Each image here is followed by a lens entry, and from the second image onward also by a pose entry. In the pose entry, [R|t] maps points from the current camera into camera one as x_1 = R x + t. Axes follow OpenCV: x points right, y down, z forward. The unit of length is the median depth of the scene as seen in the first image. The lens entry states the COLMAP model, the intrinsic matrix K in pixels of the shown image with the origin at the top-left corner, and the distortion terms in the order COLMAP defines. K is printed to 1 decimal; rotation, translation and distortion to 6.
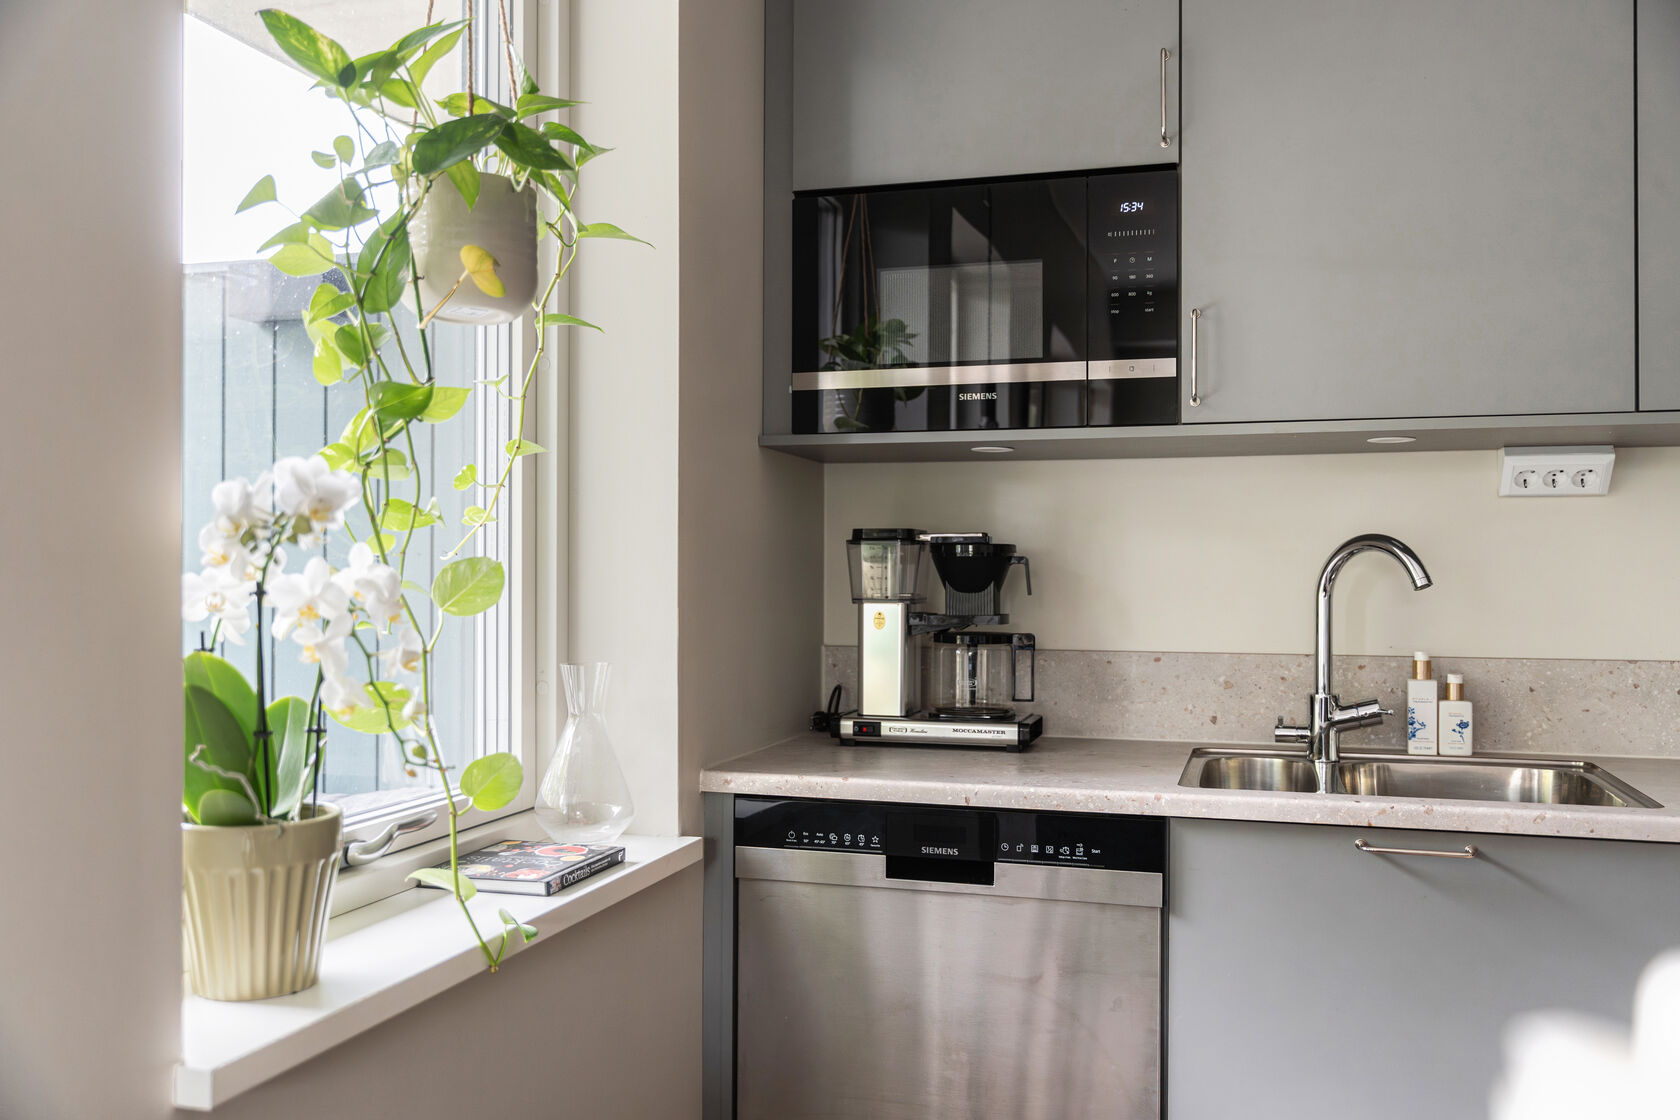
lens RADIAL K [[1501.9, 0, 838.9], [0, 1501.9, 563.3], [0, 0, 1]] dist [0.010790, 0.004217]
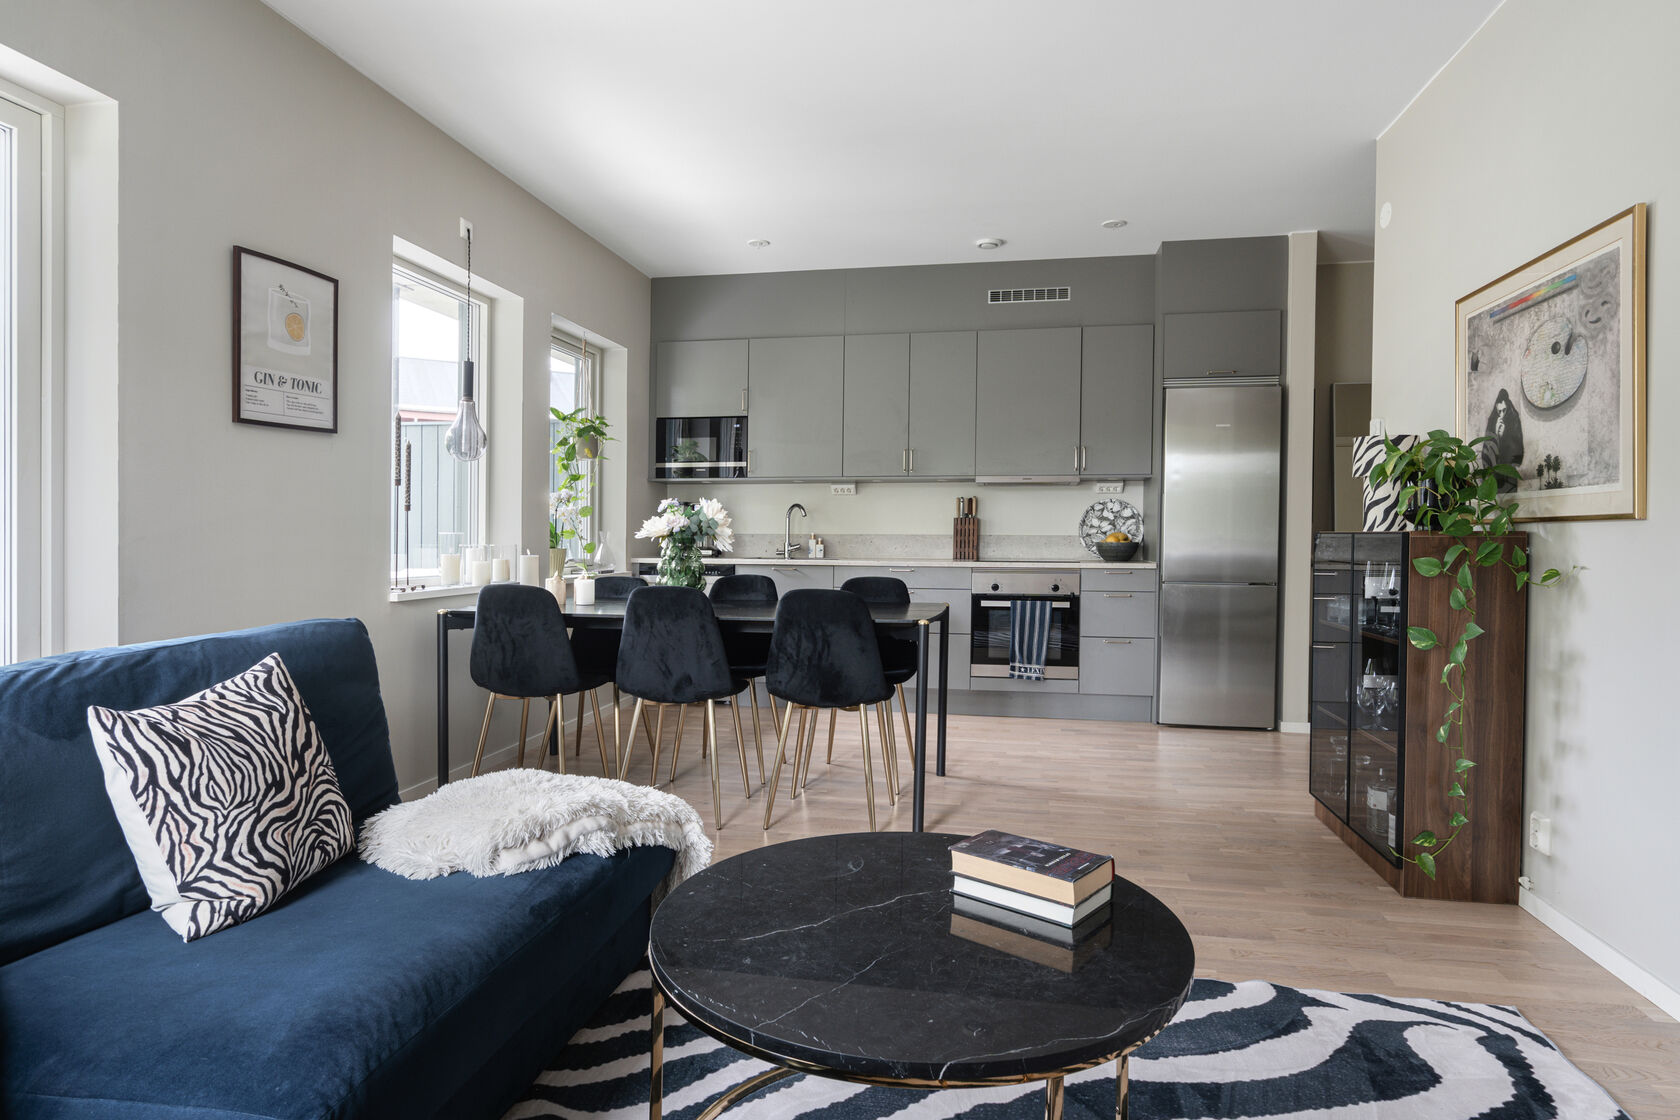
lens RADIAL K [[918.5, 0, 837.1], [0, 918.5, 542.2], [0, 0, 1]] dist [-0.000427, 0.000054]
pose [[0.994034, -0.001281, 0.109067, 0.191633], [-0.000016, 0.999929, 0.011891, 0.057231], [-0.109074, -0.011821, 0.993963, -1.562126]]
